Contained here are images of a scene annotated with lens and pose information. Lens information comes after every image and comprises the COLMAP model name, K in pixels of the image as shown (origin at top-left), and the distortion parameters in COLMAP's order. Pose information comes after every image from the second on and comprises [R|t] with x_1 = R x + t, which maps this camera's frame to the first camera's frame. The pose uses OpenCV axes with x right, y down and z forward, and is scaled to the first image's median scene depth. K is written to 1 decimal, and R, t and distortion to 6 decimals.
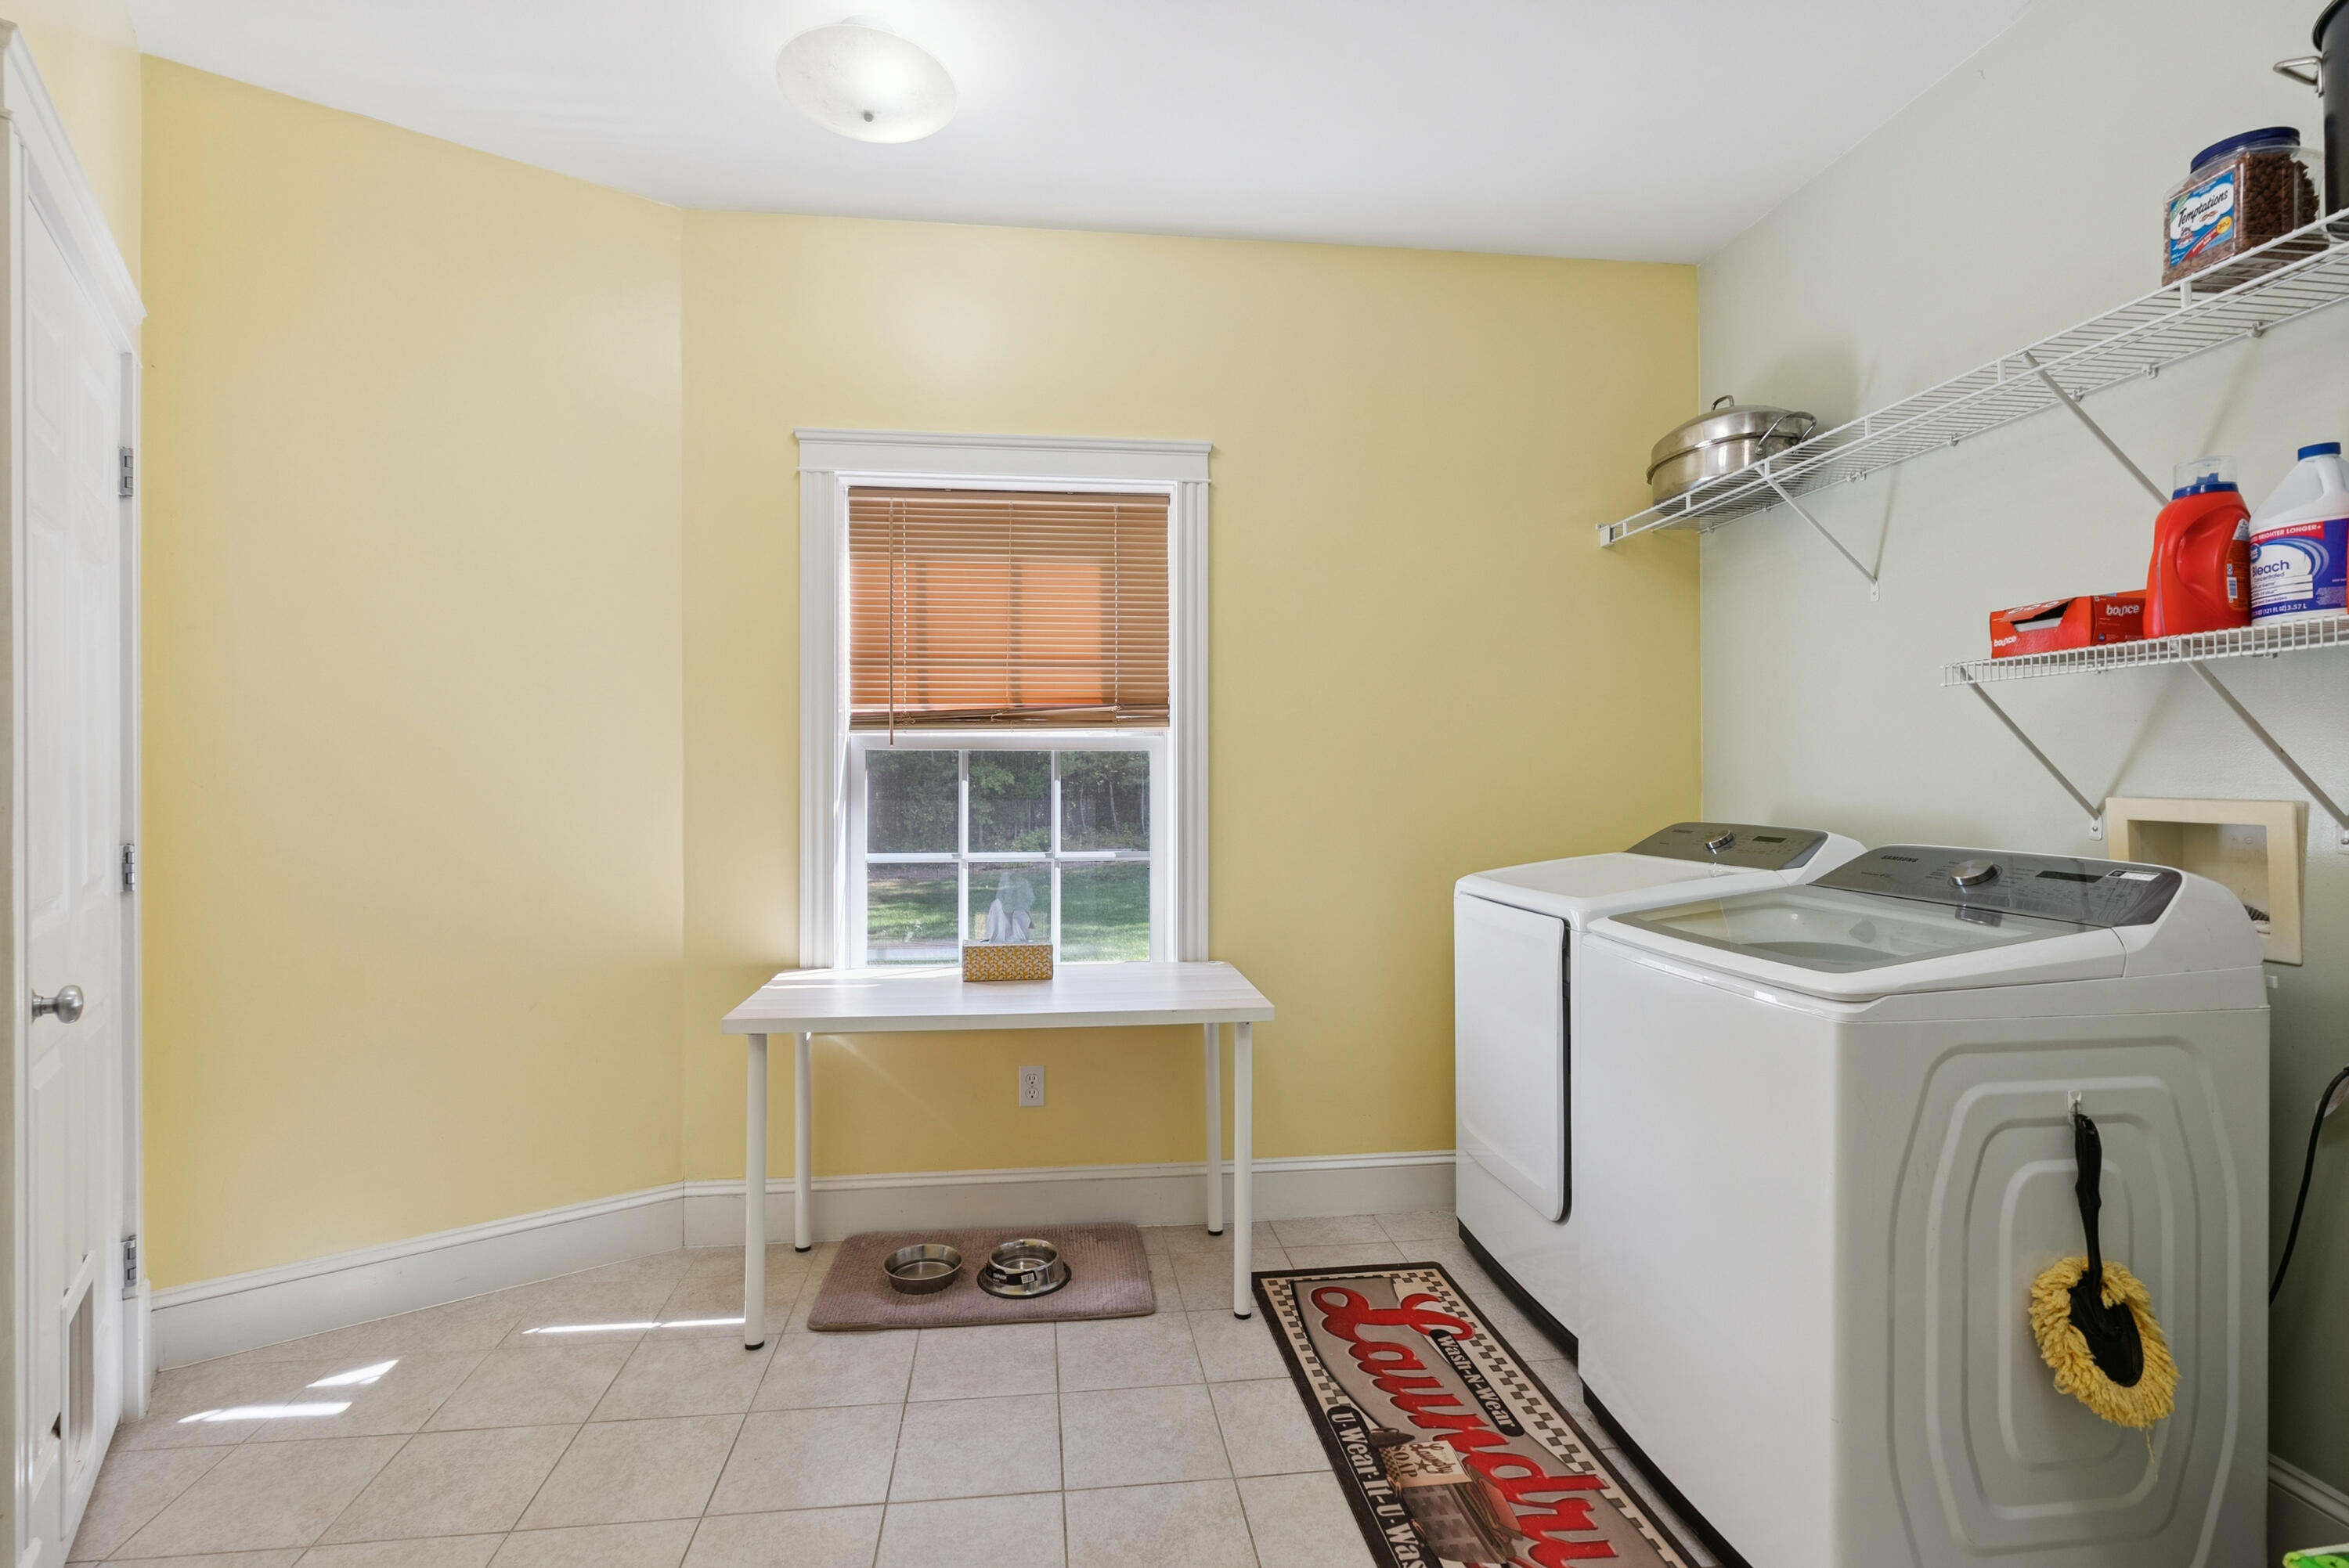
lens RADIAL K [[1064.4, 0, 1151.5], [0, 1064.4, 775.4], [0, 0, 1]] dist [-0.006596, 0.001525]
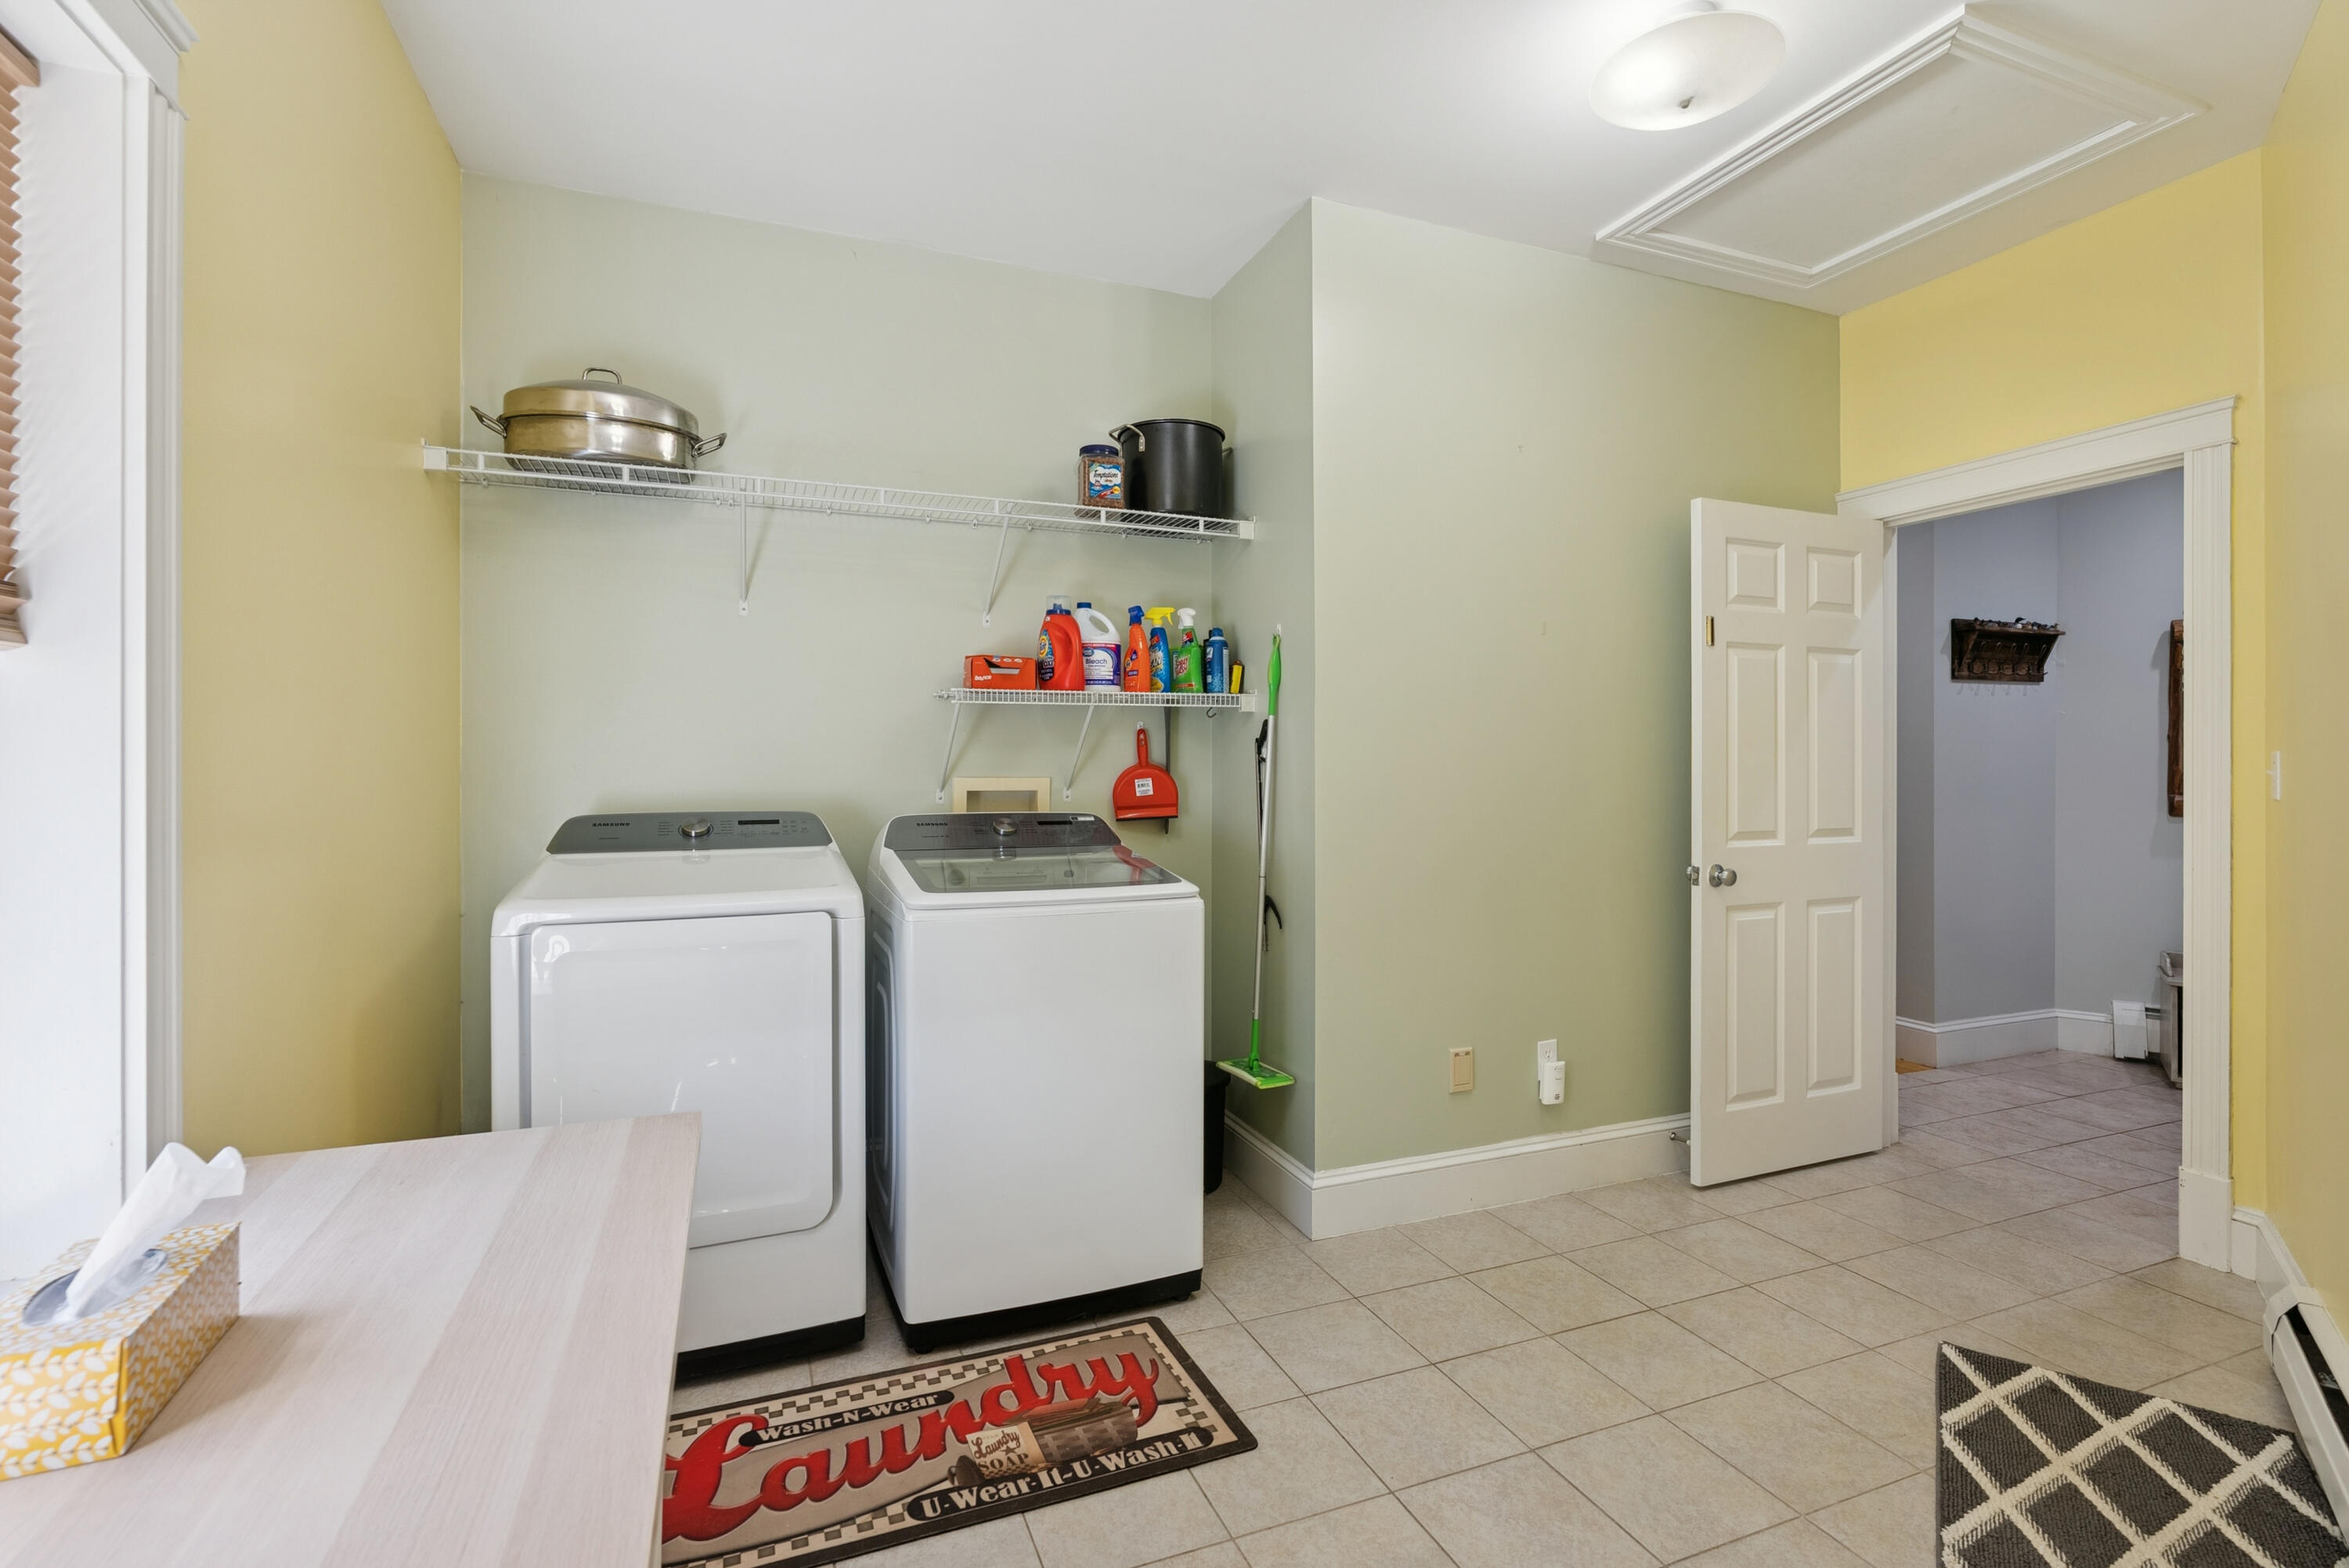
lens RADIAL K [[1064.4, 0, 1151.5], [0, 1064.4, 775.4], [0, 0, 1]] dist [-0.006596, 0.001525]
pose [[-0.246202, -0.003987, 0.969210, -0.693404], [0.003619, 0.999981, 0.005033, 0.008578], [-0.969212, 0.004747, -0.246183, 1.035303]]
